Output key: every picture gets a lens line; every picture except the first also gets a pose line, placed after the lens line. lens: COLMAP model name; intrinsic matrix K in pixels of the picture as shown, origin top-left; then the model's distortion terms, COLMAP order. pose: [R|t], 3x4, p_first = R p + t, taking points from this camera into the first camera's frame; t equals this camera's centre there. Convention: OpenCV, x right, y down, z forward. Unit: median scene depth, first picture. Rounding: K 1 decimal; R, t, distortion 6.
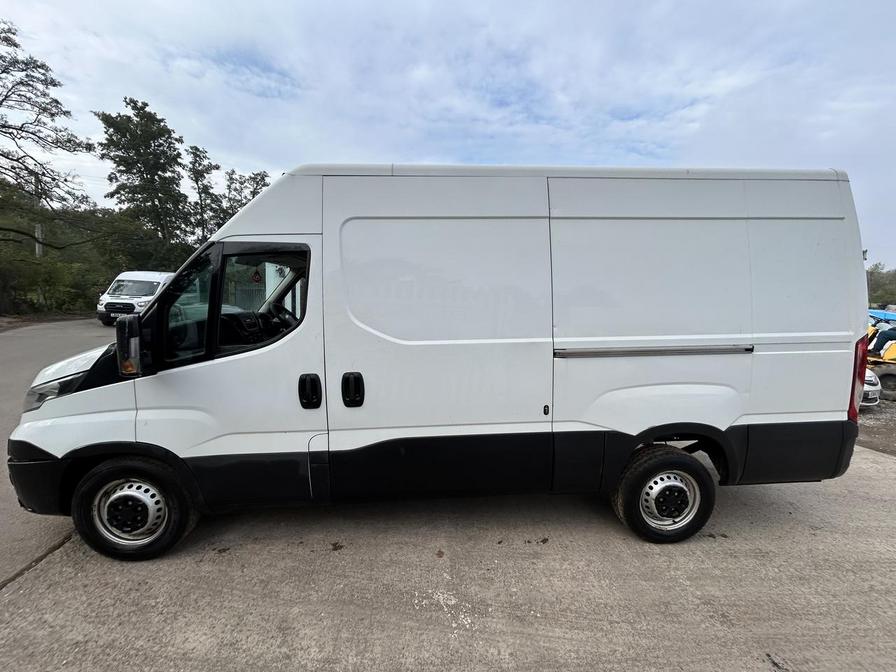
lens RADIAL K [[360.6, 0, 448.0], [0, 360.6, 336.0], [0, 0, 1]] dist [-0.001172, 0.000600]
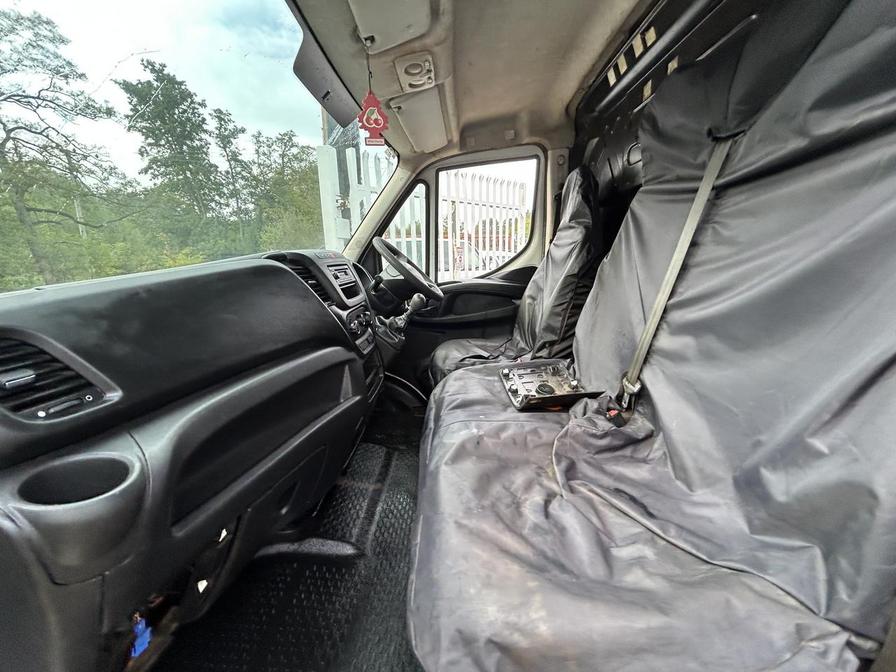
lens RADIAL K [[359.5, 0, 448.0], [0, 359.5, 336.0], [0, 0, 1]] dist [-0.001315, -0.000354]
pose [[0.994069, -0.045864, -0.098608, -0.046487], [0.056210, 0.992899, 0.104840, -0.002246], [0.093099, -0.109761, 0.989588, 0.072347]]
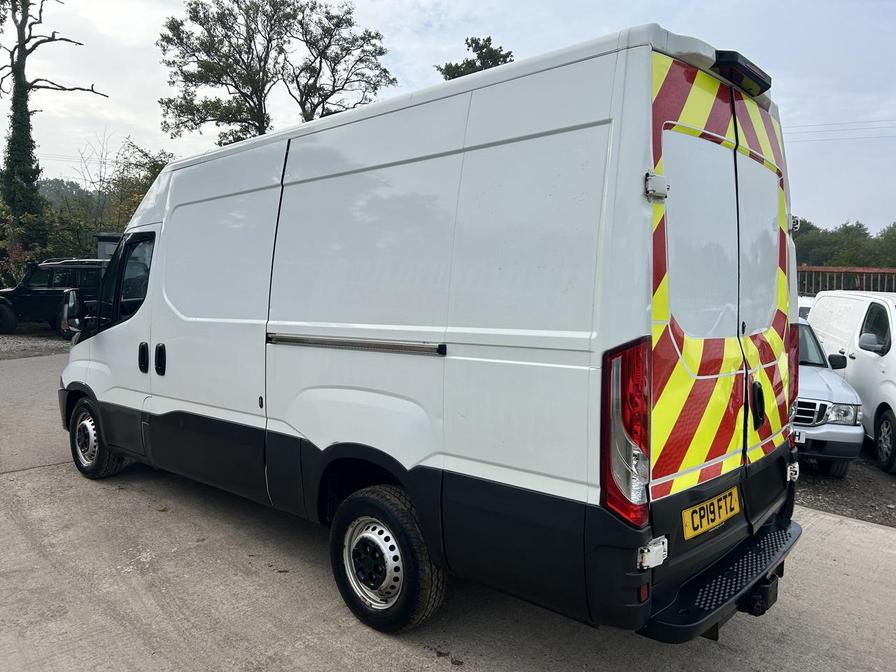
lens RADIAL K [[676.8, 0, 448.0], [0, 676.8, 336.0], [0, 0, 1]] dist [0.030030, -0.007468]
pose [[0.693739, 0.051146, -0.718408, 0.147544], [-0.094811, 0.995280, -0.020699, 0.003019], [0.713959, 0.082473, 0.695314, 0.013835]]
